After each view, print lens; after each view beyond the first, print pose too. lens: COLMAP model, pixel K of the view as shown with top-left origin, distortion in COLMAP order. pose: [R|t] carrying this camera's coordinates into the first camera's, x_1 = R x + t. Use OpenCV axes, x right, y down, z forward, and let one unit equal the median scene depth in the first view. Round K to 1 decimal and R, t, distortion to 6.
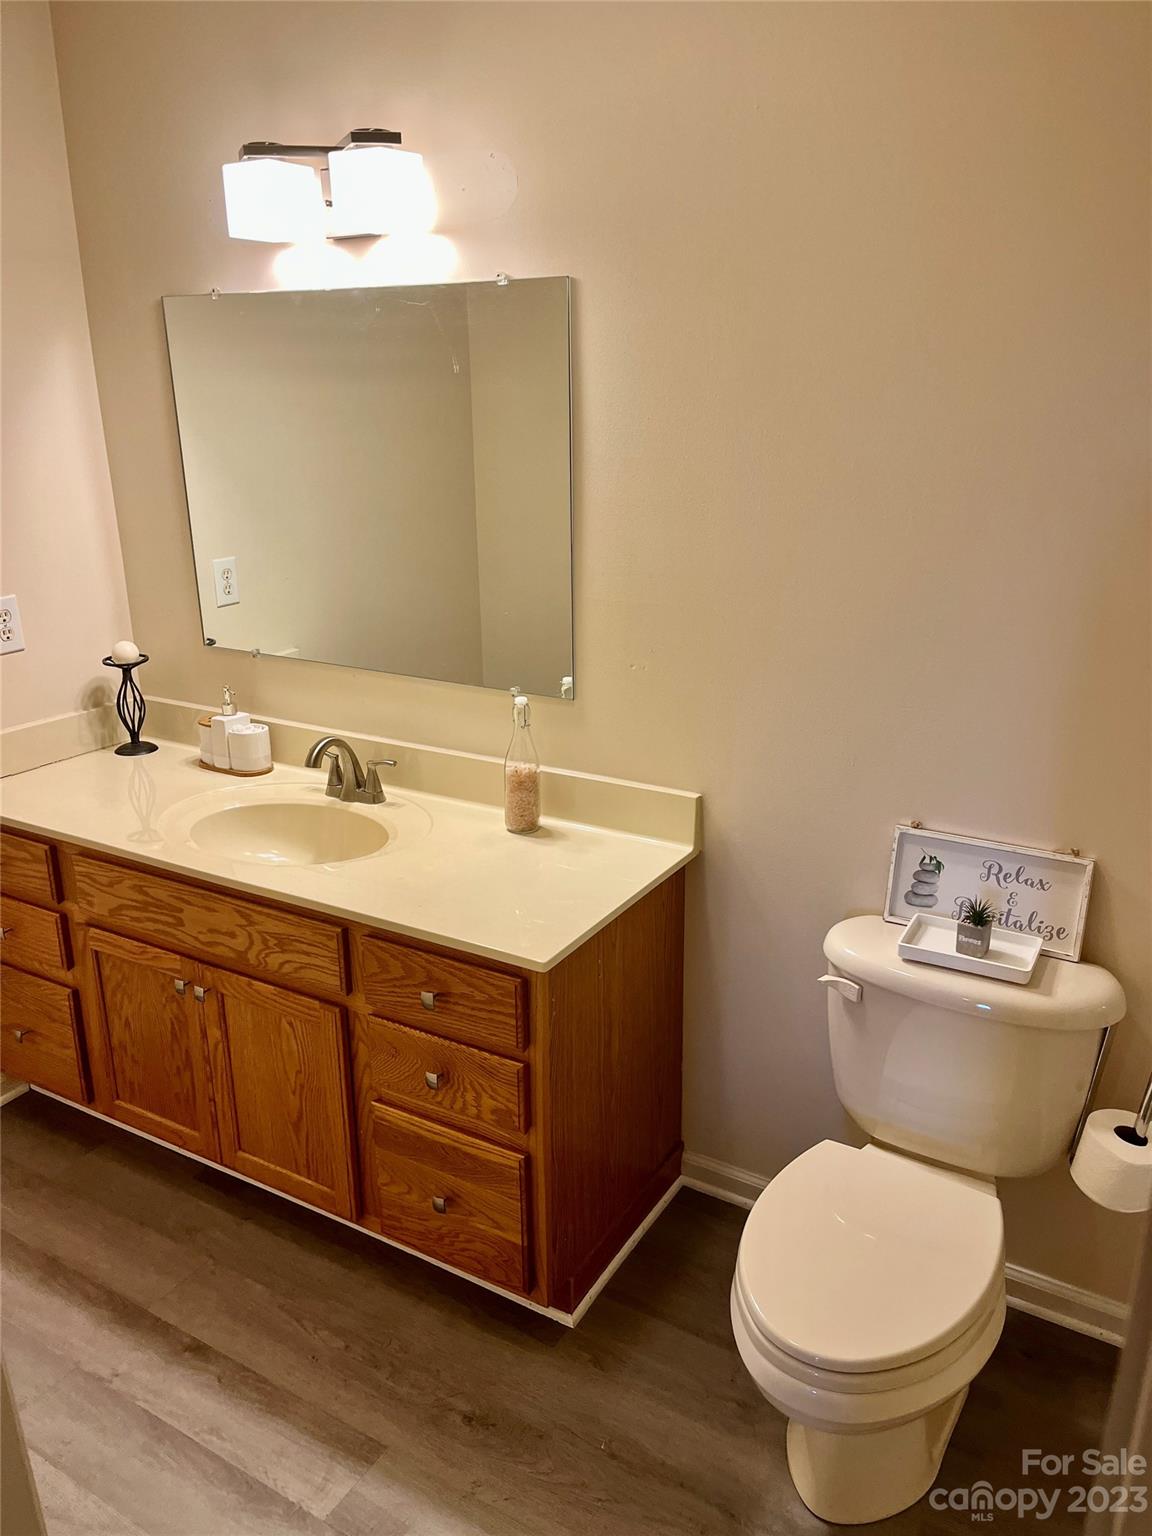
lens RADIAL K [[1157.1, 0, 575.3], [0, 1157.1, 774.0], [0, 0, 1]] dist [0.050388, -0.060093]
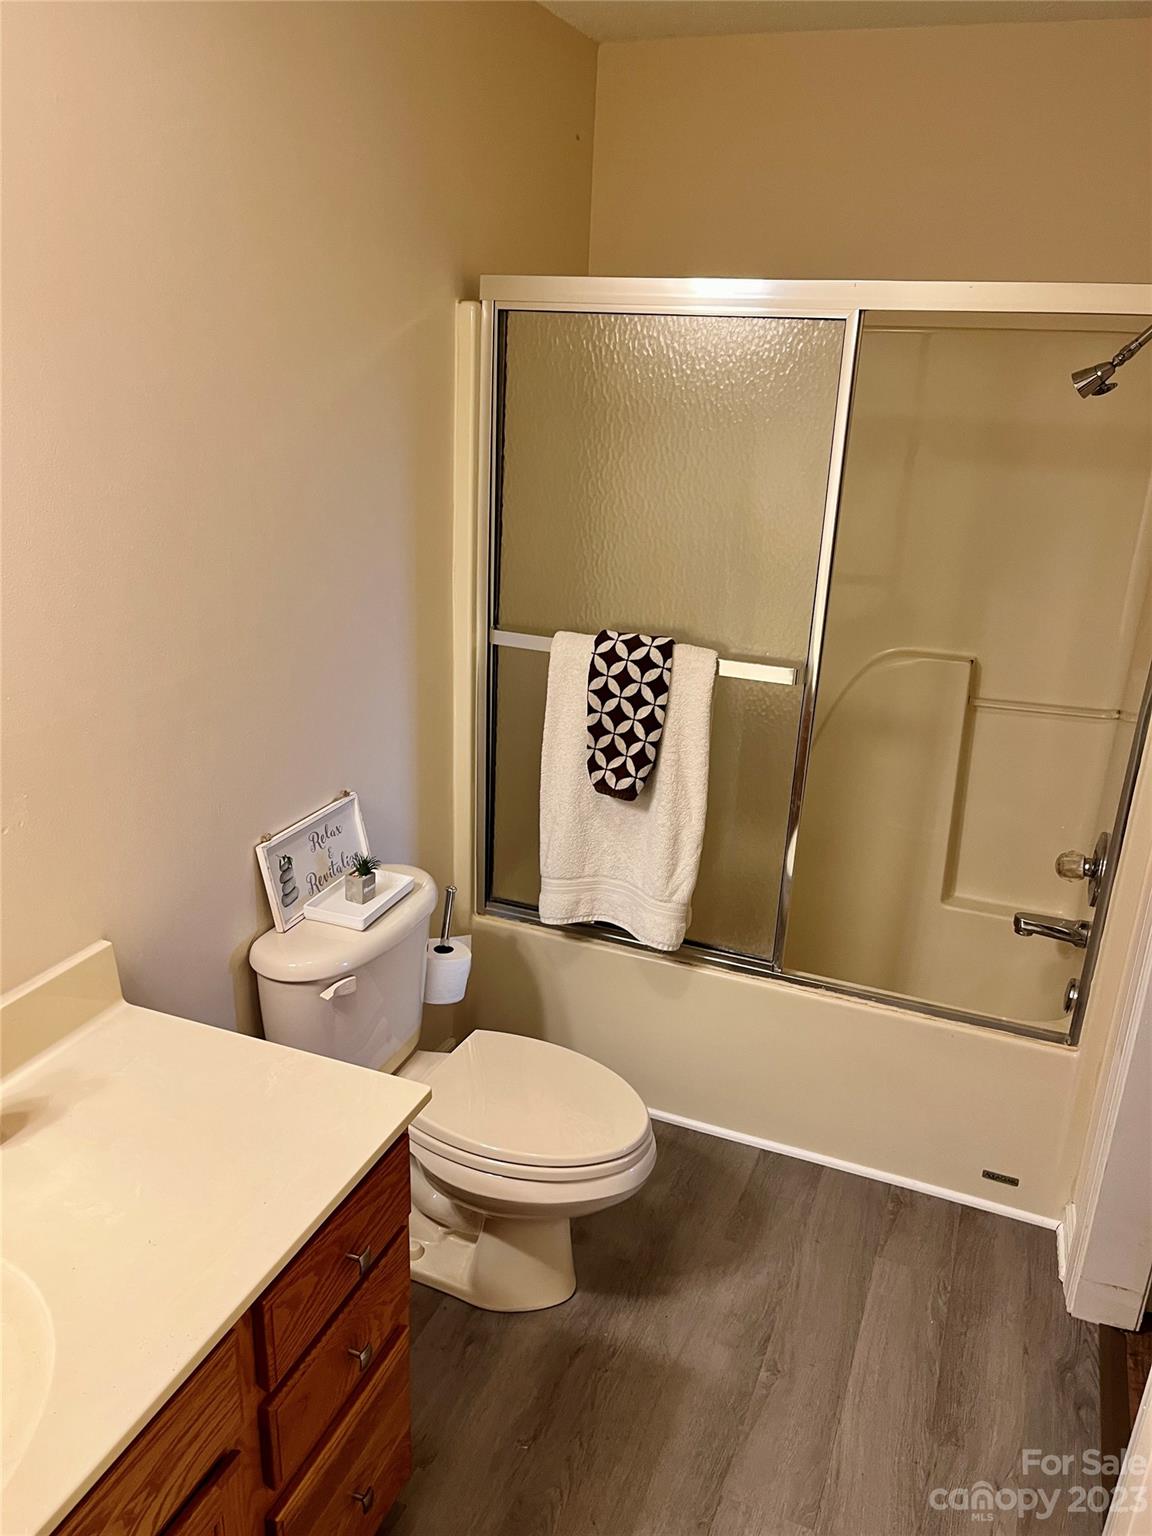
lens RADIAL K [[1157.1, 0, 571.1], [0, 1157.1, 768.7], [0, 0, 1]] dist [0.050388, -0.060093]
pose [[-0.147040, -0.324907, 0.934246, -0.755770], [0.285440, 0.890391, 0.354581, -0.325362], [-0.947050, 0.318809, -0.038181, 0.793869]]
